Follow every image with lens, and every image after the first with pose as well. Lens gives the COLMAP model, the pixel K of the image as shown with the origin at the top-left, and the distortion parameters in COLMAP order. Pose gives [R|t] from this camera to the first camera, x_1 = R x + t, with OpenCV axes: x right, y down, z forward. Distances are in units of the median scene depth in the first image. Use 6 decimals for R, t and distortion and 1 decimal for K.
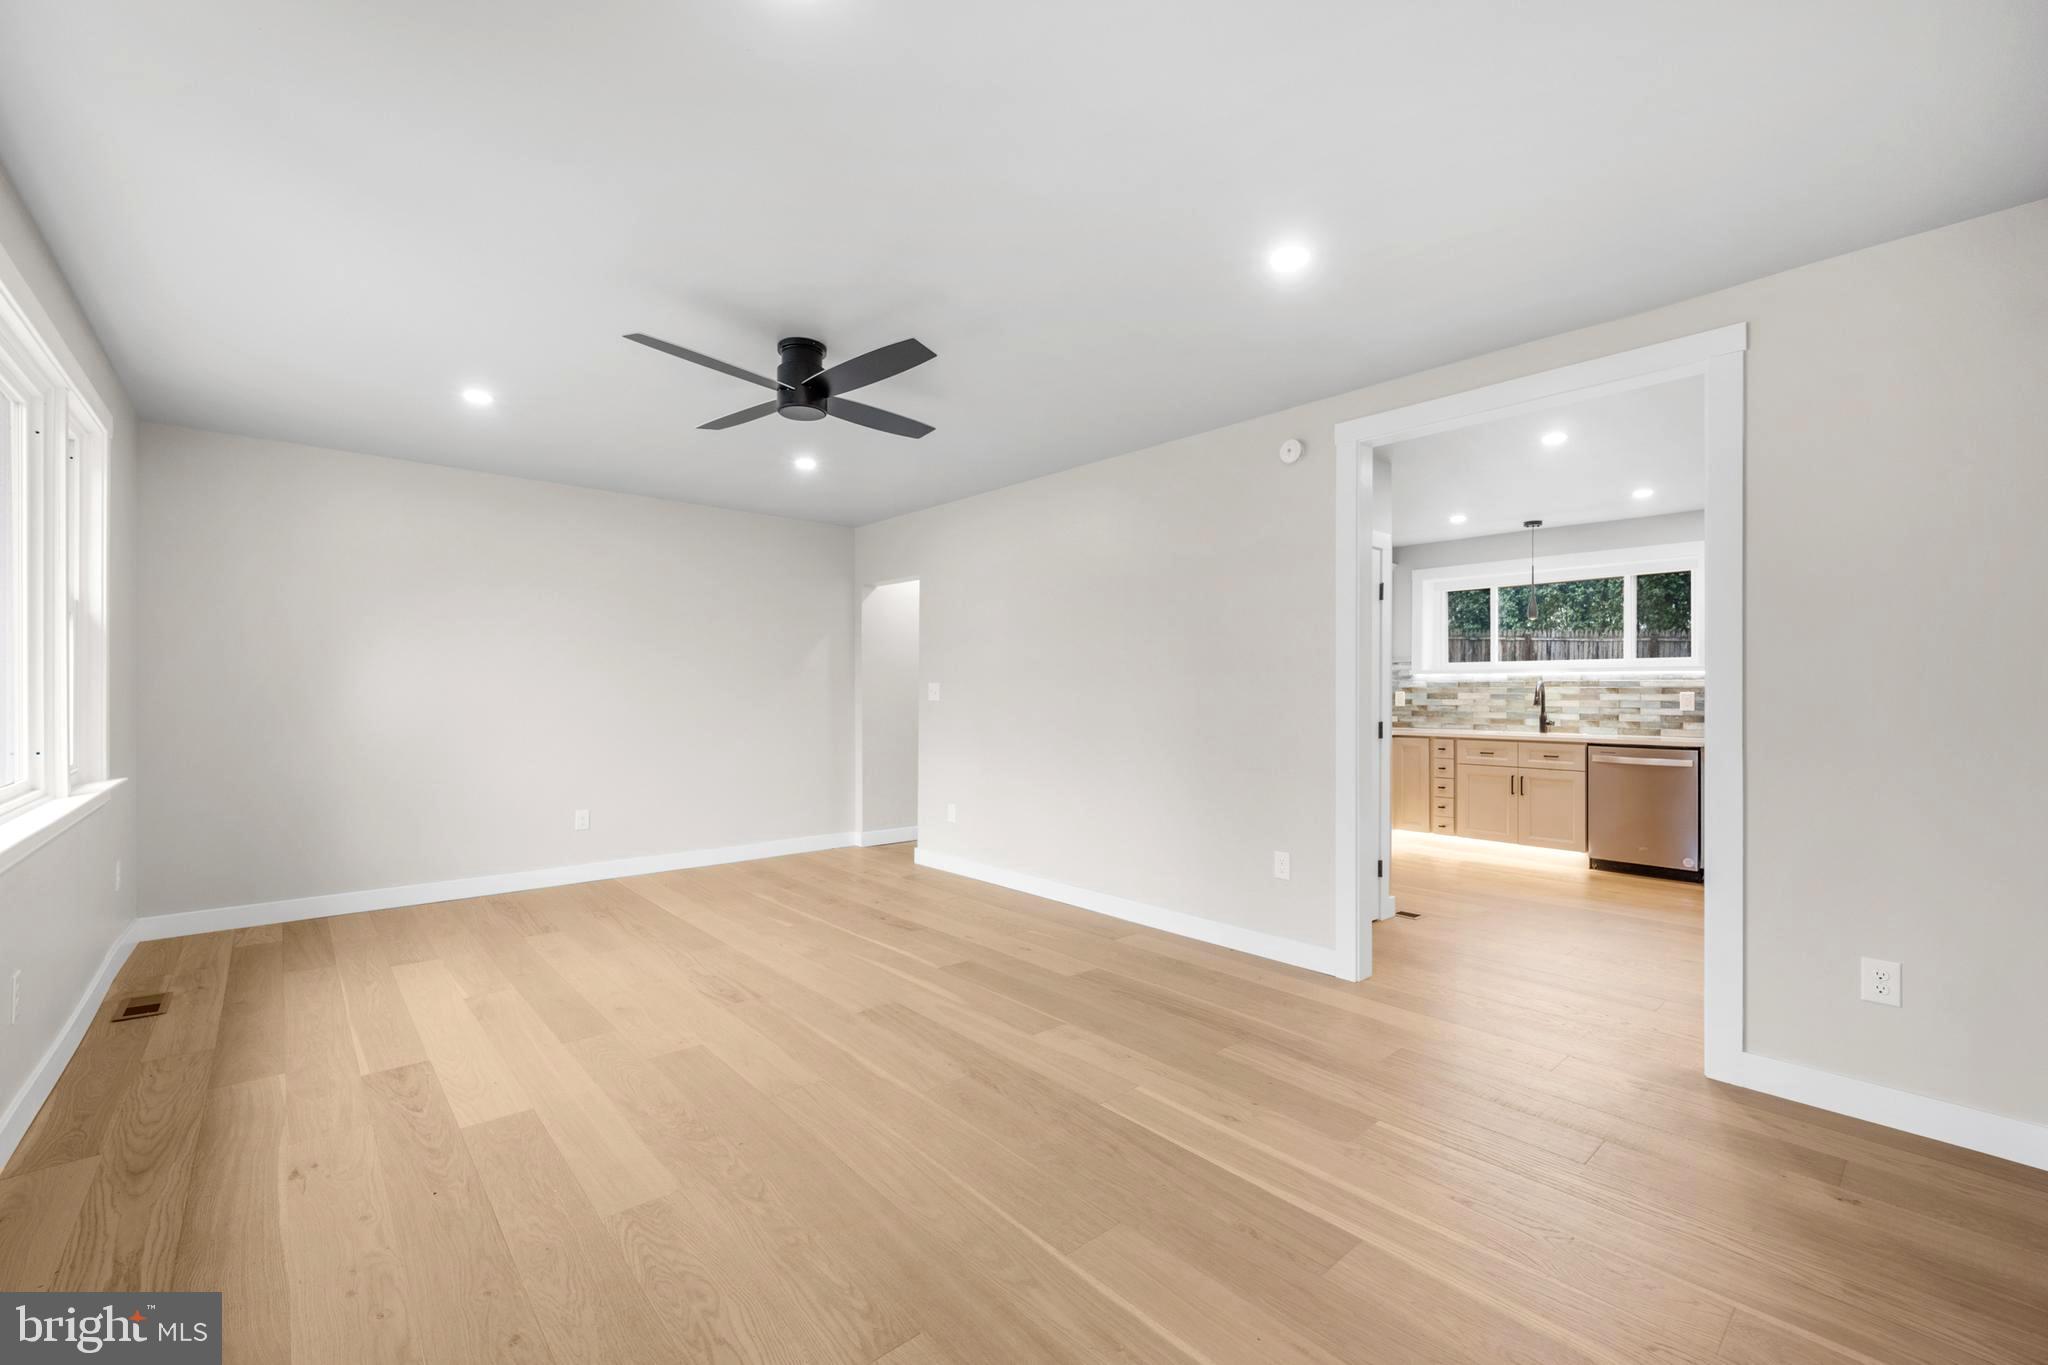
lens RADIAL K [[849.9, 0, 1010.5], [0, 849.9, 686.5], [0, 0, 1]] dist [-0.003218, 0.001101]
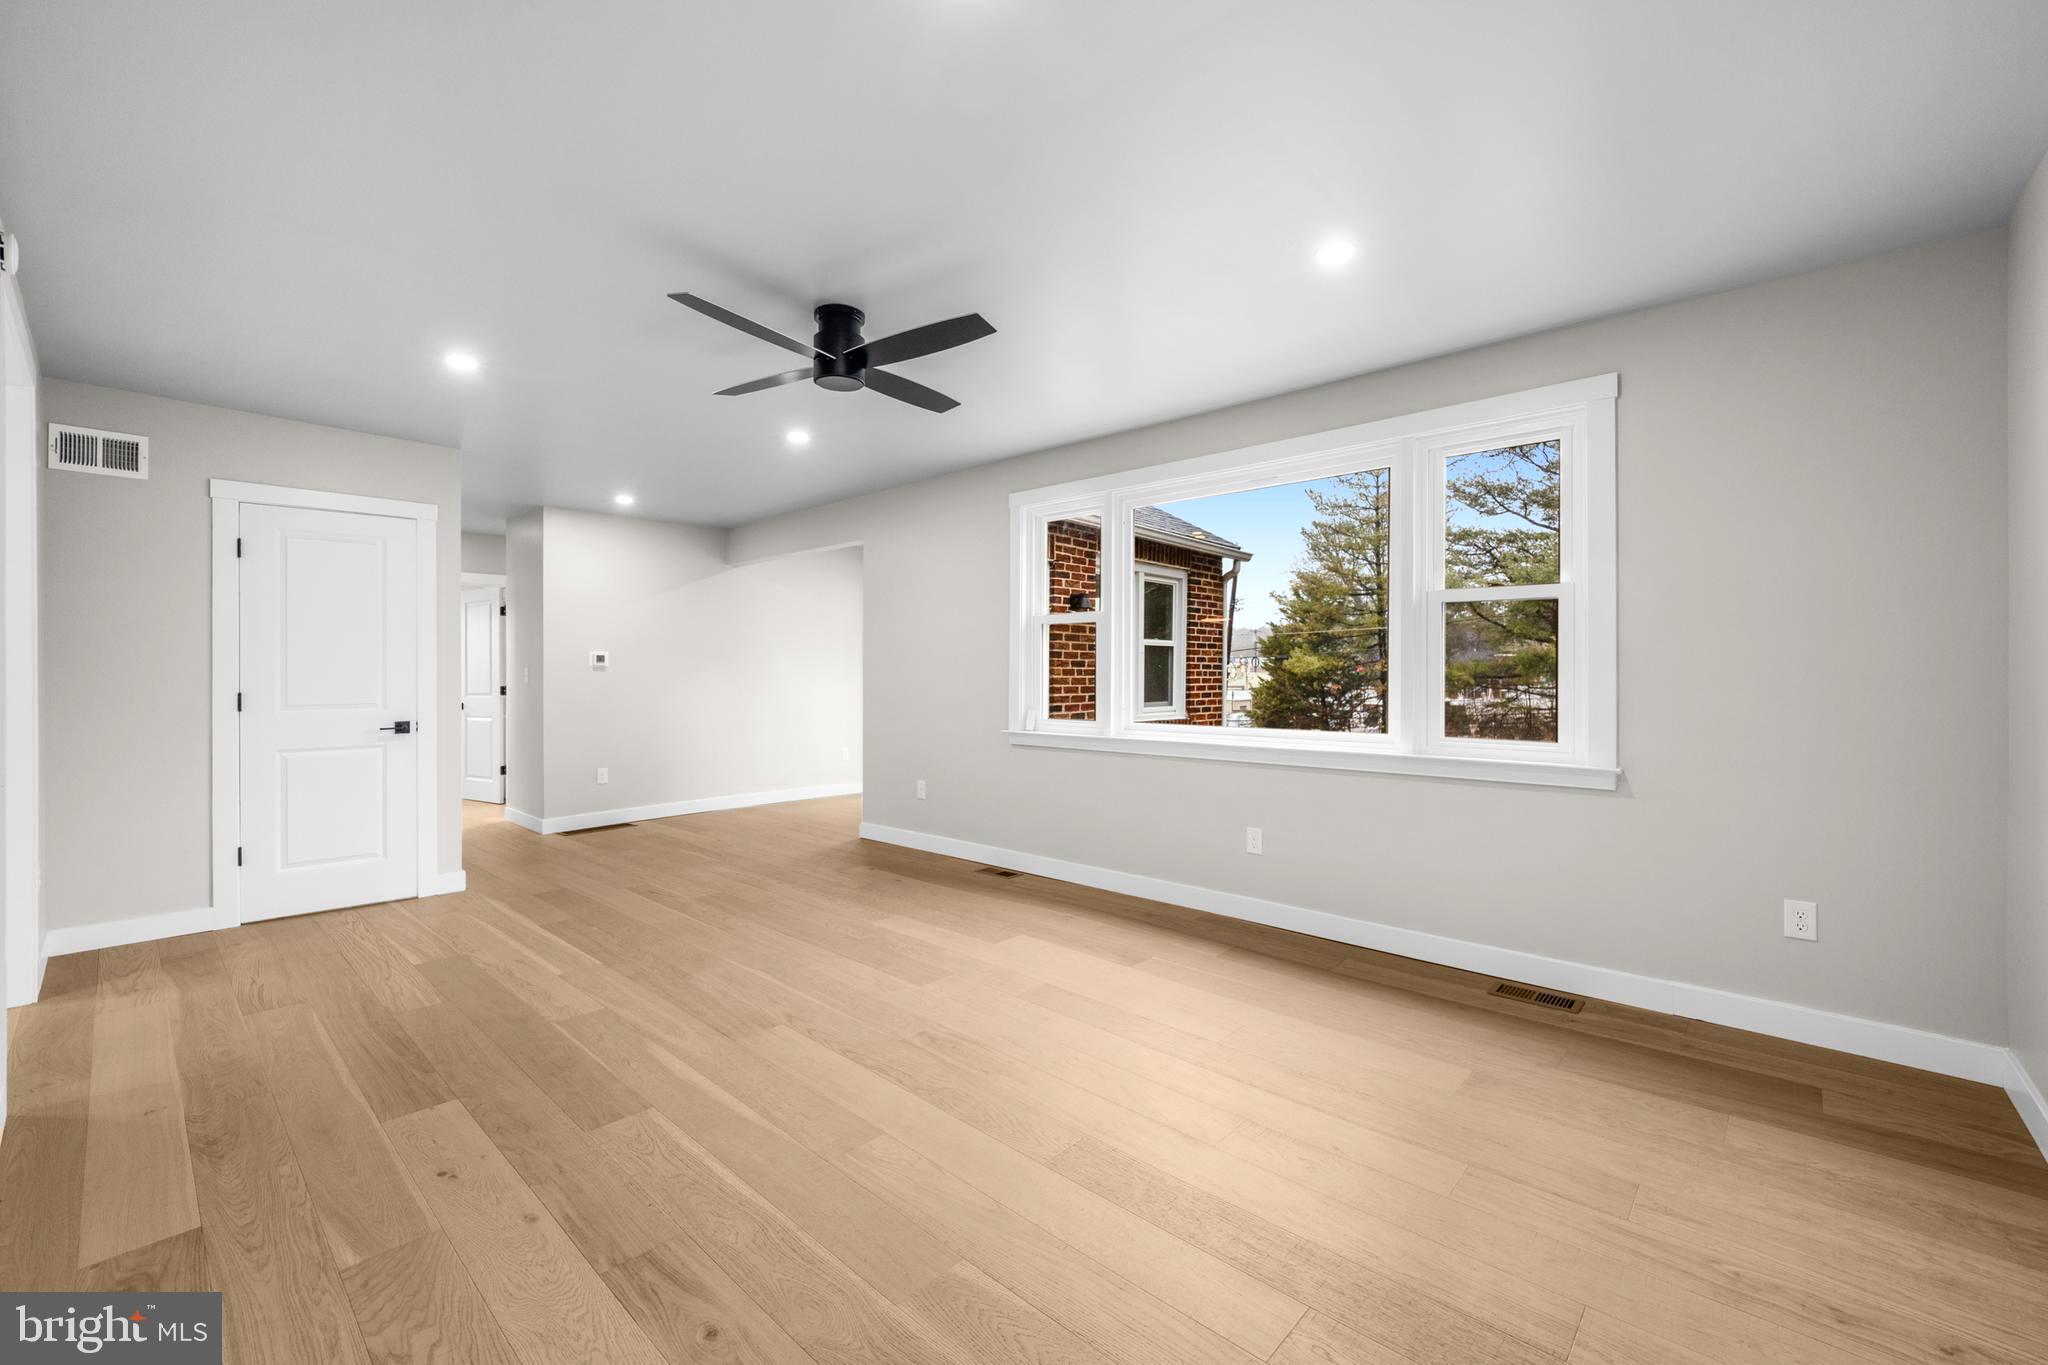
lens RADIAL K [[849.9, 0, 1006.3], [0, 849.9, 673.1], [0, 0, 1]] dist [-0.003218, 0.001101]
pose [[-0.995902, -0.000222, -0.090440, -0.178118], [0.000463, 0.999971, -0.007555, 0.007536], [0.090439, -0.007566, -0.995873, 1.012042]]
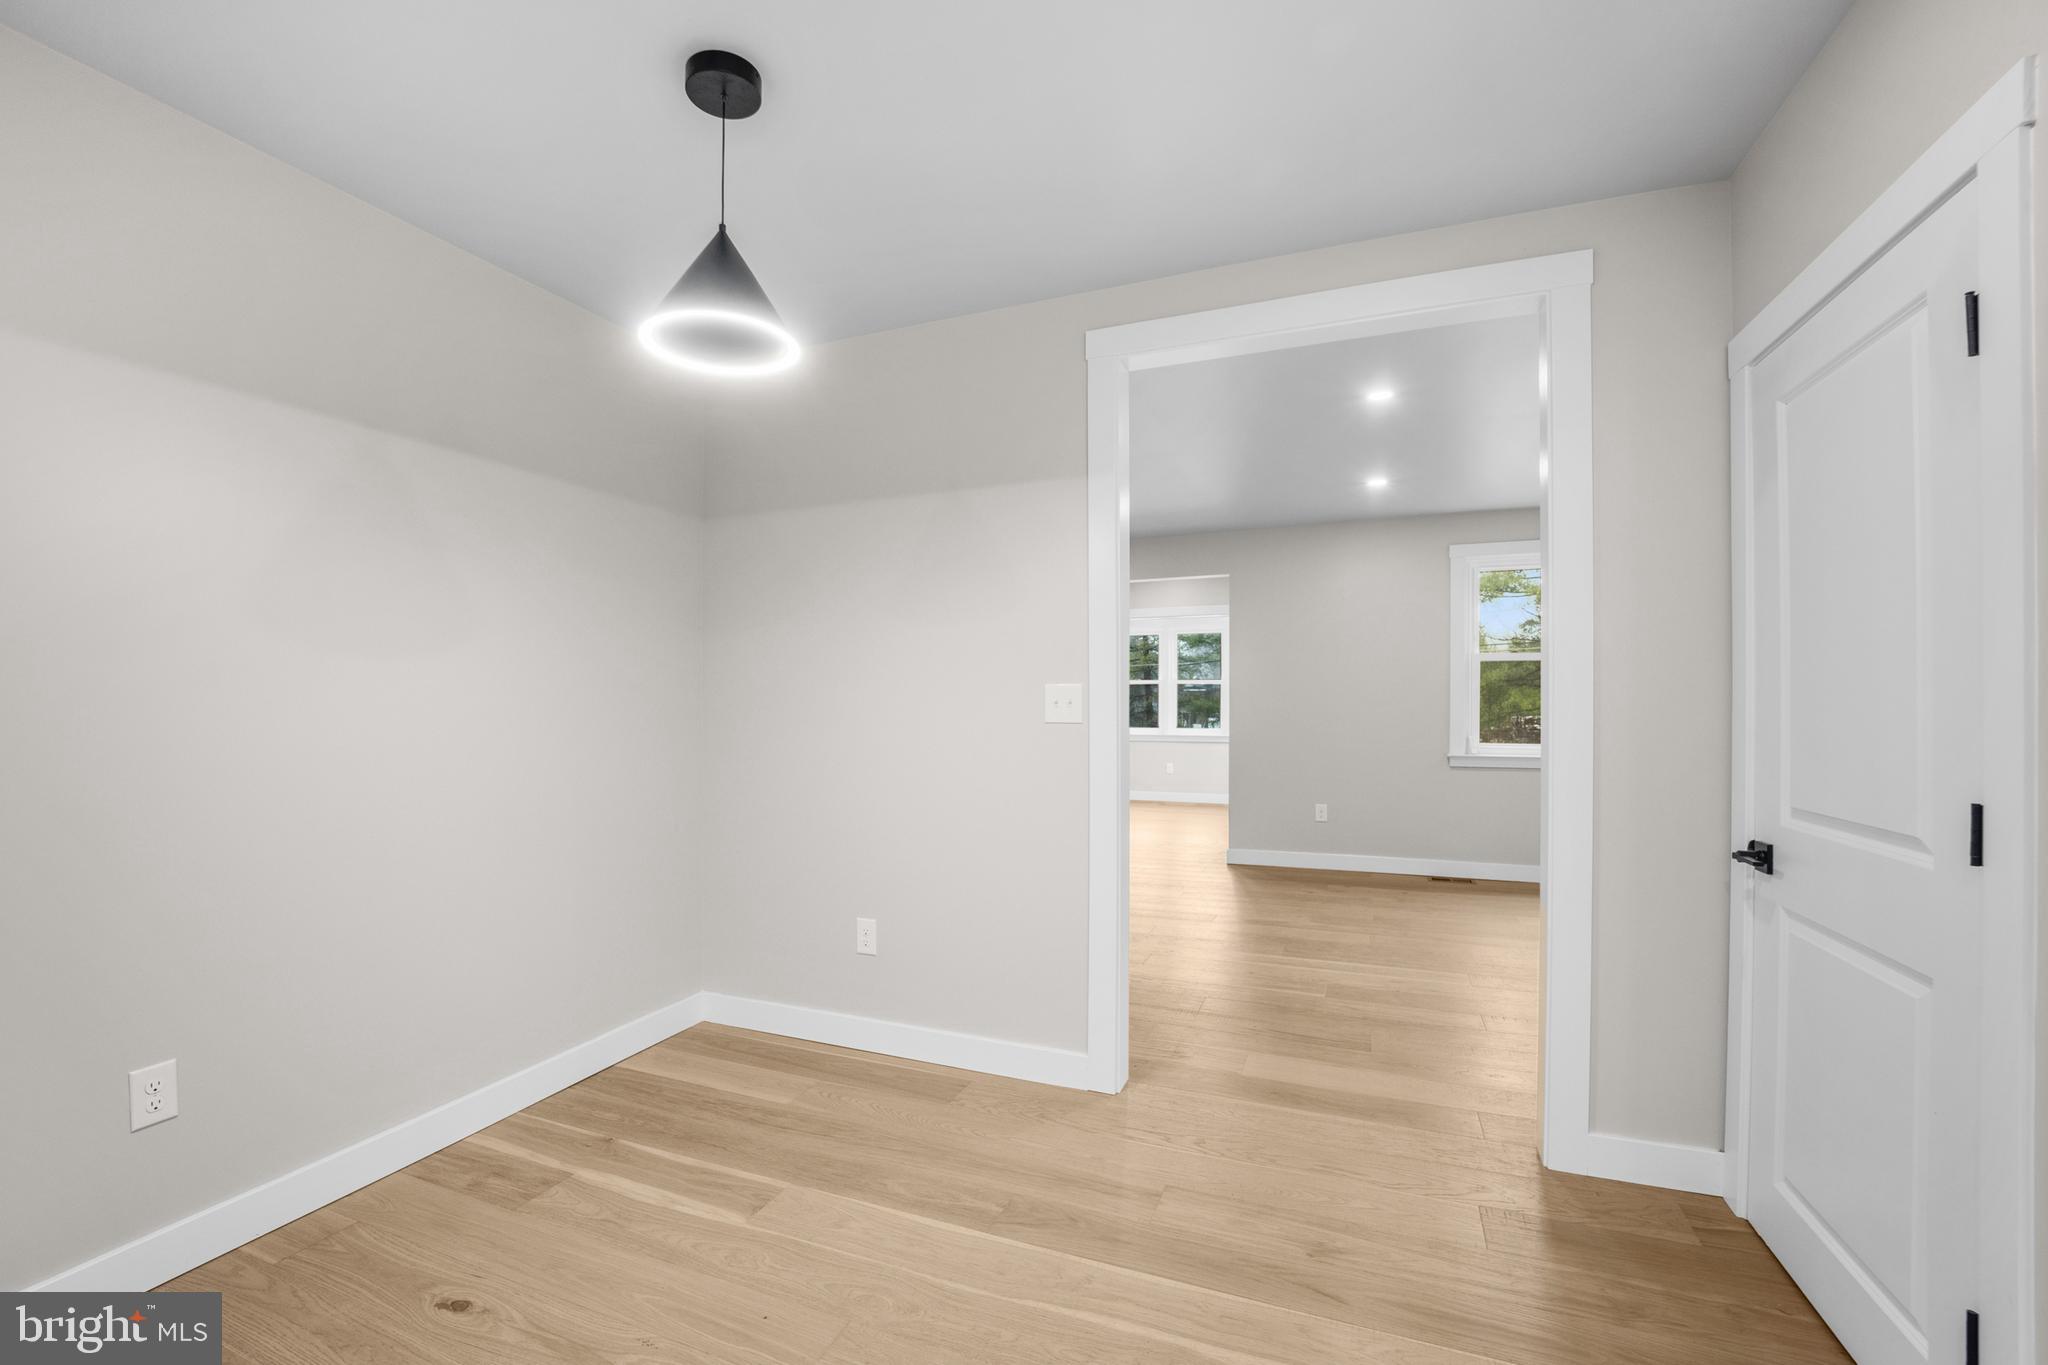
lens RADIAL K [[863.9, 0, 1003.7], [0, 863.9, 705.7], [0, 0, 1]] dist [-0.024462, -0.001042]
pose [[-0.898201, -0.003249, -0.439574, 0.623185], [-0.000358, 0.999978, -0.006660, 0.008774], [0.439586, -0.005825, -0.898182, 0.823646]]
